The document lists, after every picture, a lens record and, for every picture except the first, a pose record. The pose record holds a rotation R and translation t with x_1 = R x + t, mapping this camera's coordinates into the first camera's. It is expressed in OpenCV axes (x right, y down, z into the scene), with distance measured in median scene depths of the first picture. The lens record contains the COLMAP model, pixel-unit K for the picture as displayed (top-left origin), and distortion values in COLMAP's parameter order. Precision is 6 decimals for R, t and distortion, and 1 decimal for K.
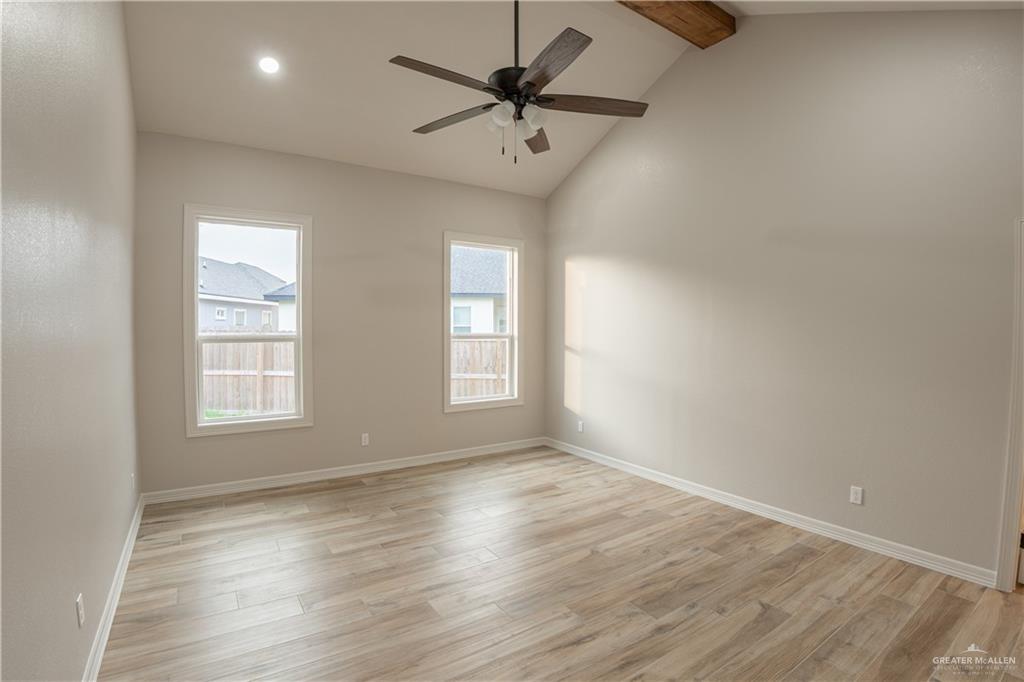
lens RADIAL K [[470.7, 0, 506.7], [0, 470.7, 337.8], [0, 0, 1]] dist [-0.095761, 0.014150]
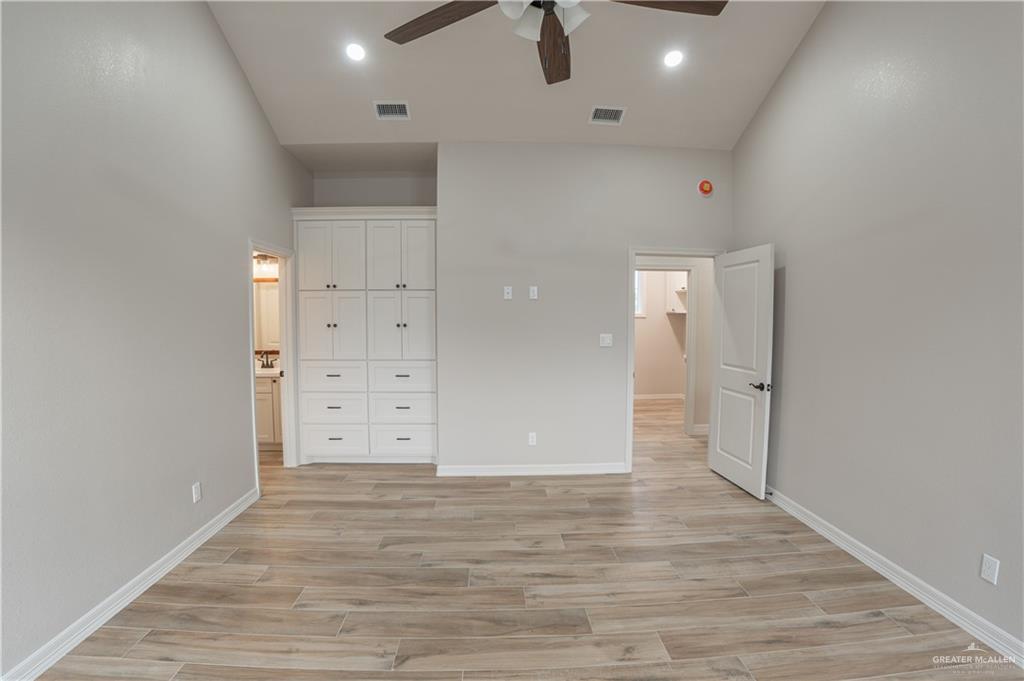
lens RADIAL K [[470.7, 0, 506.7], [0, 470.7, 337.3], [0, 0, 1]] dist [-0.095761, 0.014150]
pose [[-0.859491, -0.035568, 0.509912, -0.298636], [0.003939, 0.997086, 0.076189, -0.049569], [-0.511136, 0.067492, -0.856846, 1.746435]]
